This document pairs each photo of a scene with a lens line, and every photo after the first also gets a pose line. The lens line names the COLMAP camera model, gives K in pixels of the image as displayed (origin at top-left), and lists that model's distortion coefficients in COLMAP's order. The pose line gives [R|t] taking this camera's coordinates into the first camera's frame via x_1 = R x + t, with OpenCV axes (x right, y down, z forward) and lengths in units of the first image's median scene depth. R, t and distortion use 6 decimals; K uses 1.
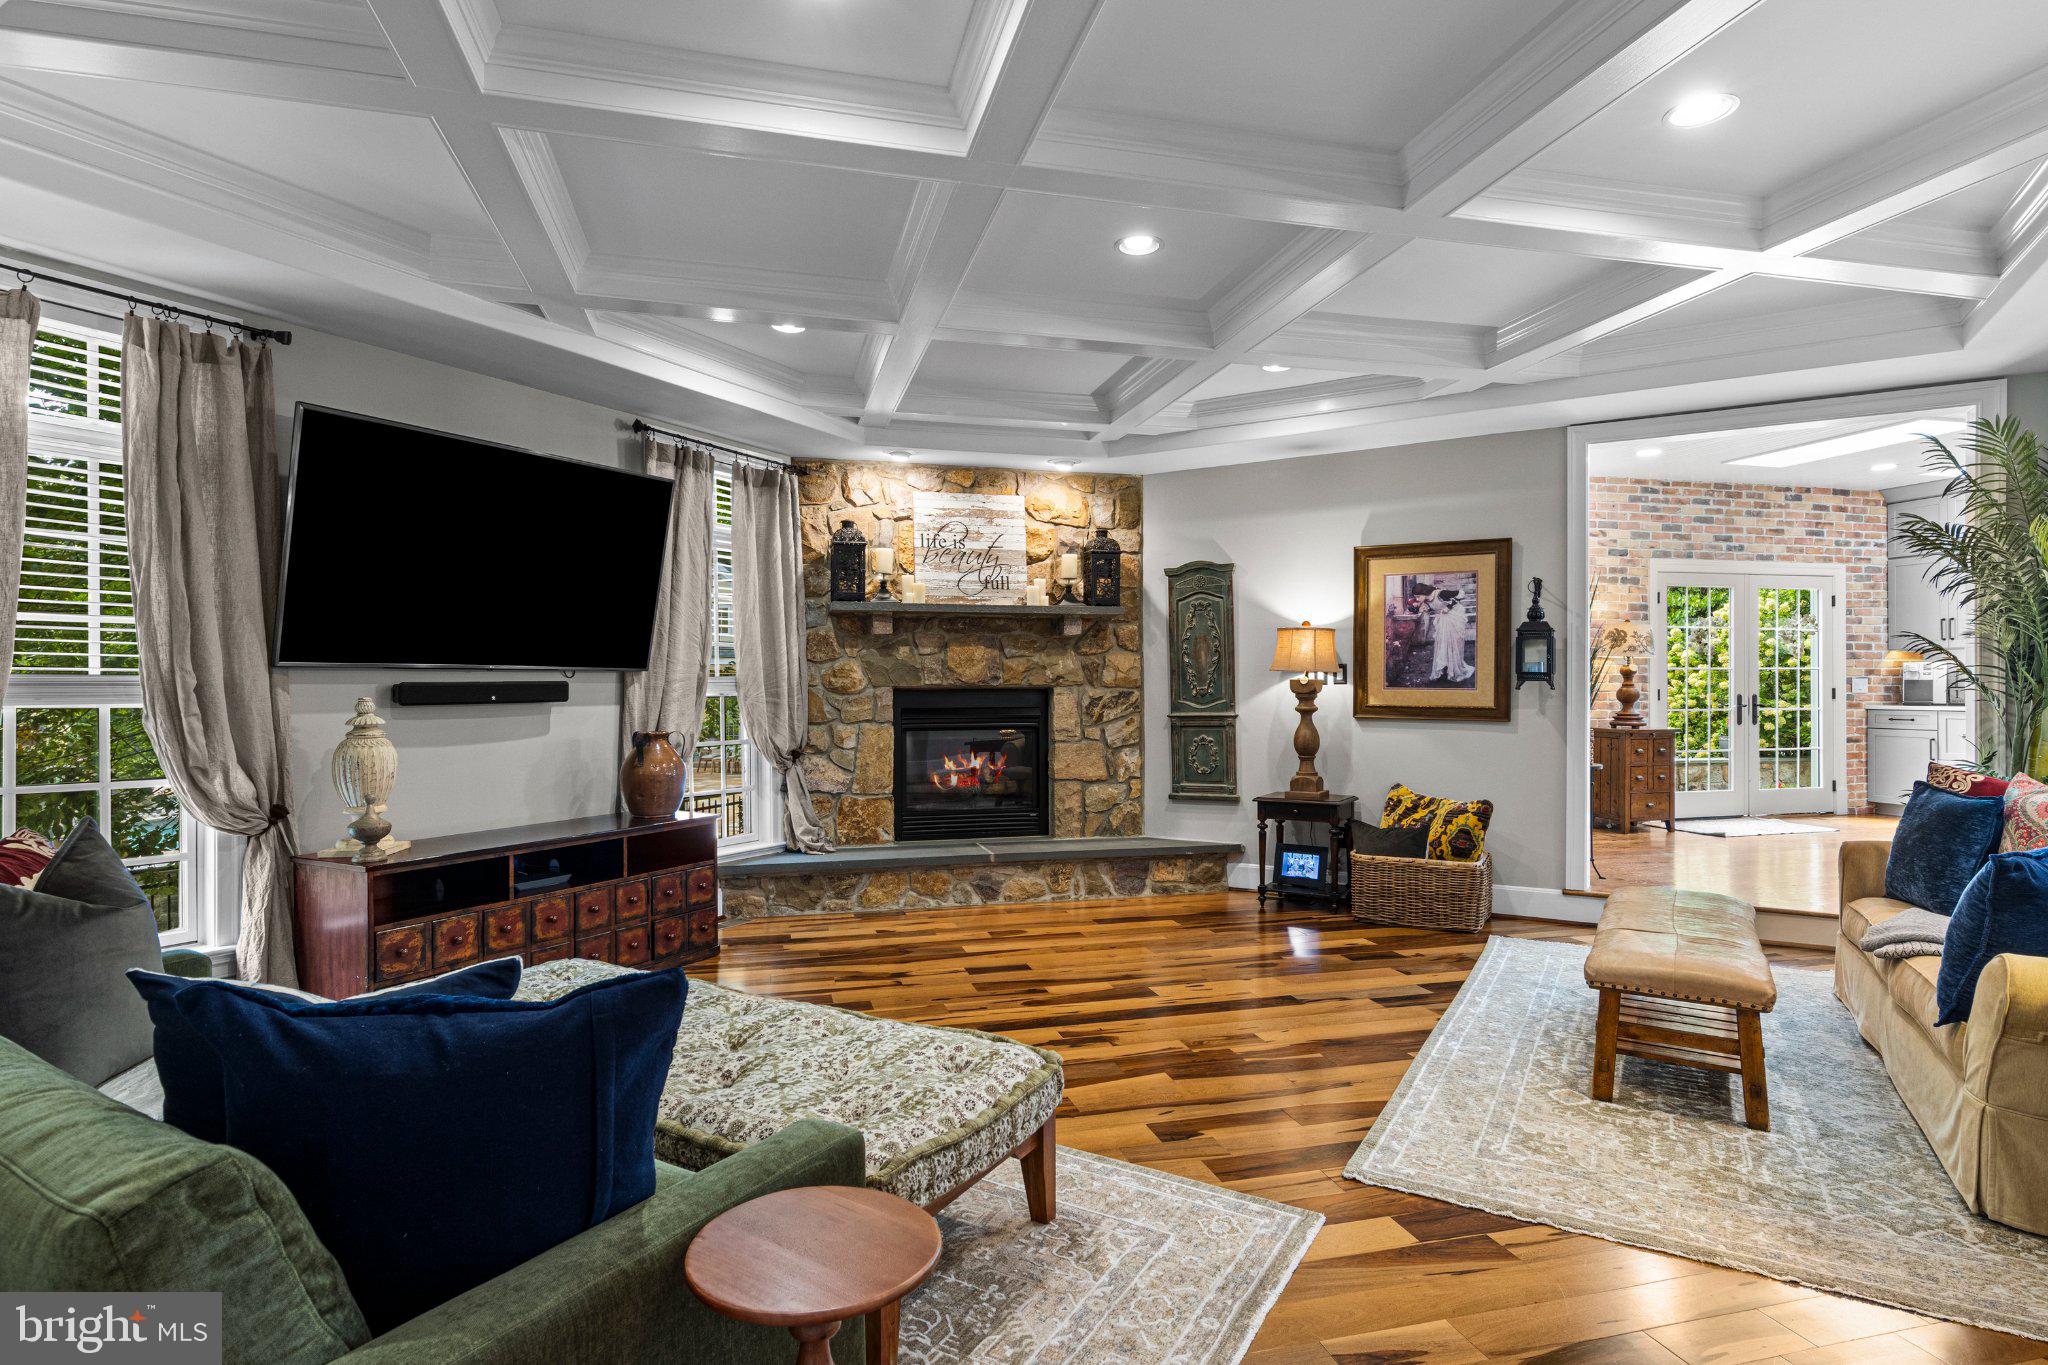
lens RADIAL K [[1046.2, 0, 1031.2], [0, 1046.2, 675.2], [0, 0, 1]] dist [0.014160, -0.004033]
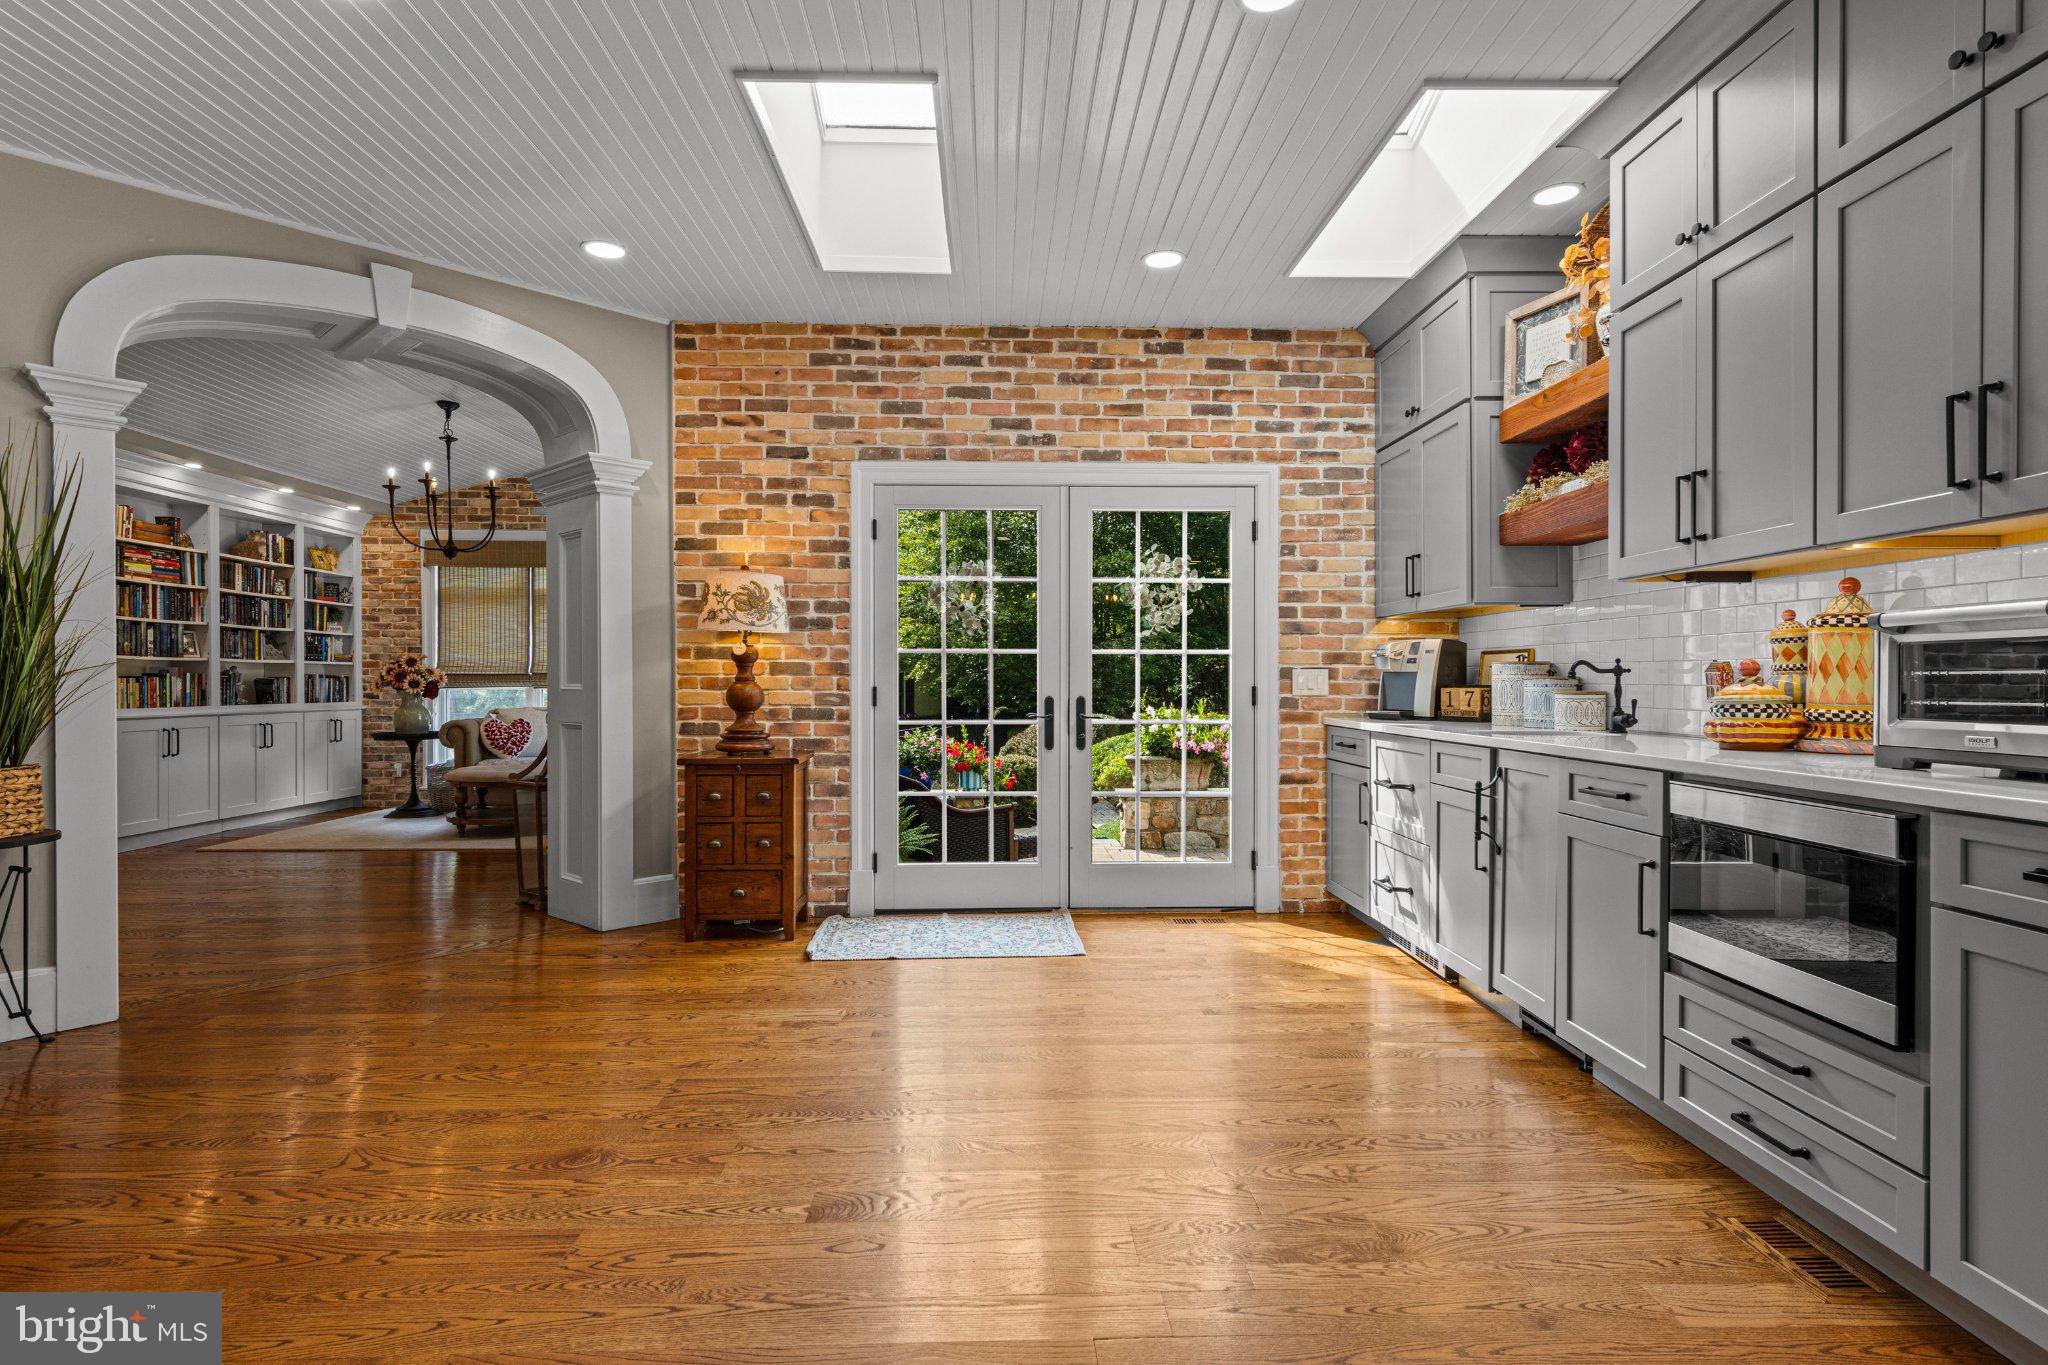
lens RADIAL K [[1046.2, 0, 1024.8], [0, 1046.2, 687.1], [0, 0, 1]] dist [0.014160, -0.004033]
pose [[0.976023, 0.003620, -0.217638, 0.799239], [-0.001195, 0.999936, 0.011274, 0.006716], [0.217664, -0.010744, 0.975965, 0.449845]]
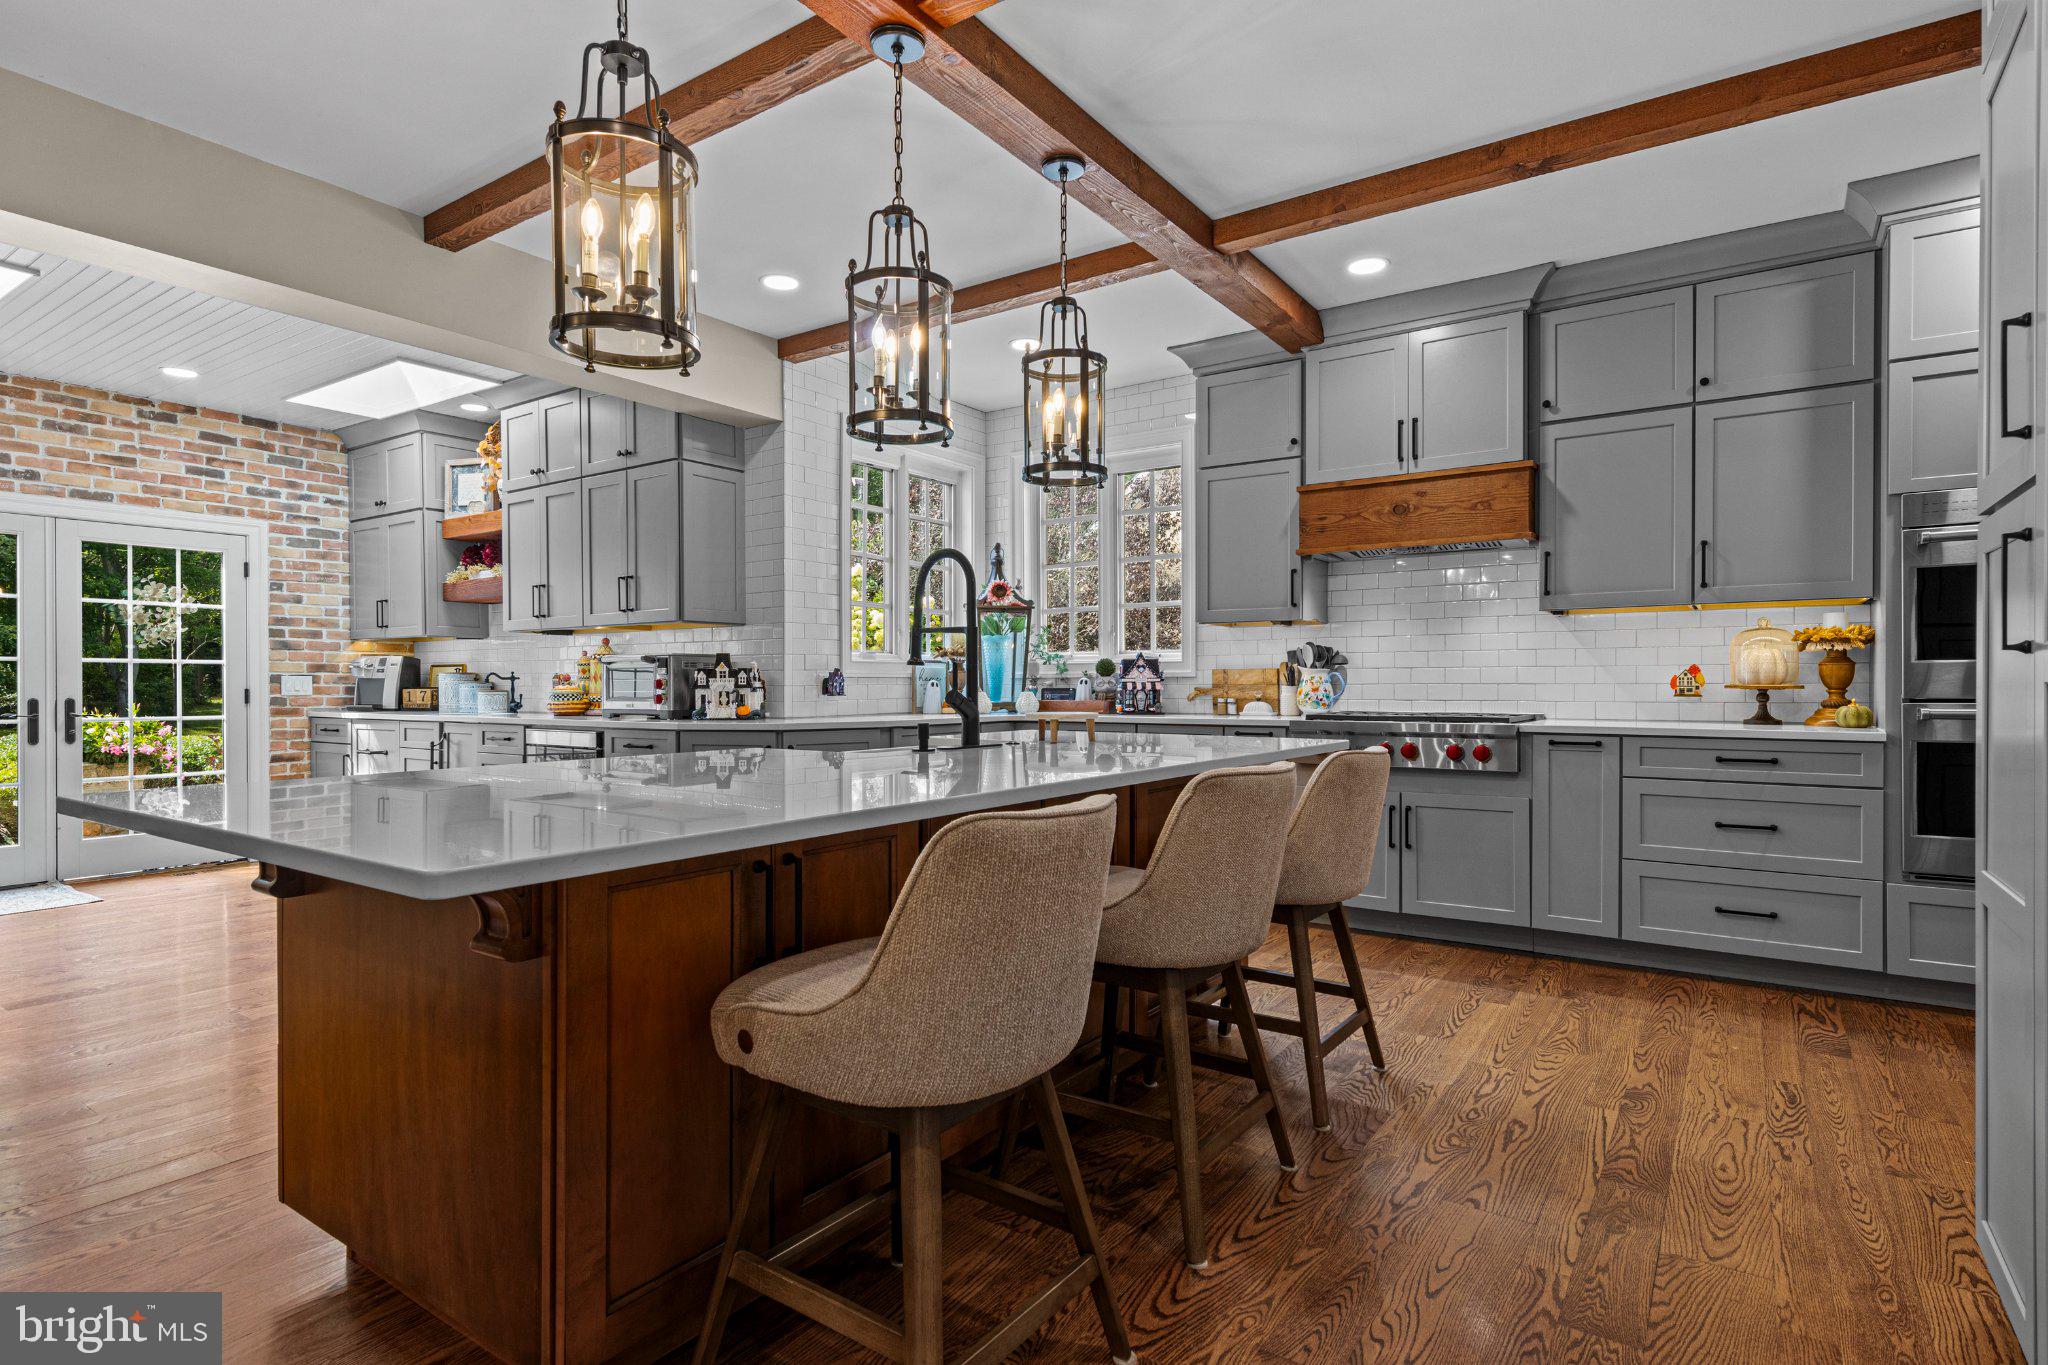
lens RADIAL K [[1046.2, 0, 1025.3], [0, 1046.2, 689.9], [0, 0, 1]] dist [0.014160, -0.004033]
pose [[0.755121, -0.002442, 0.655581, 0.722425], [-0.002578, 0.999974, 0.006694, 0.006919], [-0.655580, -0.006745, 0.755095, 0.097626]]
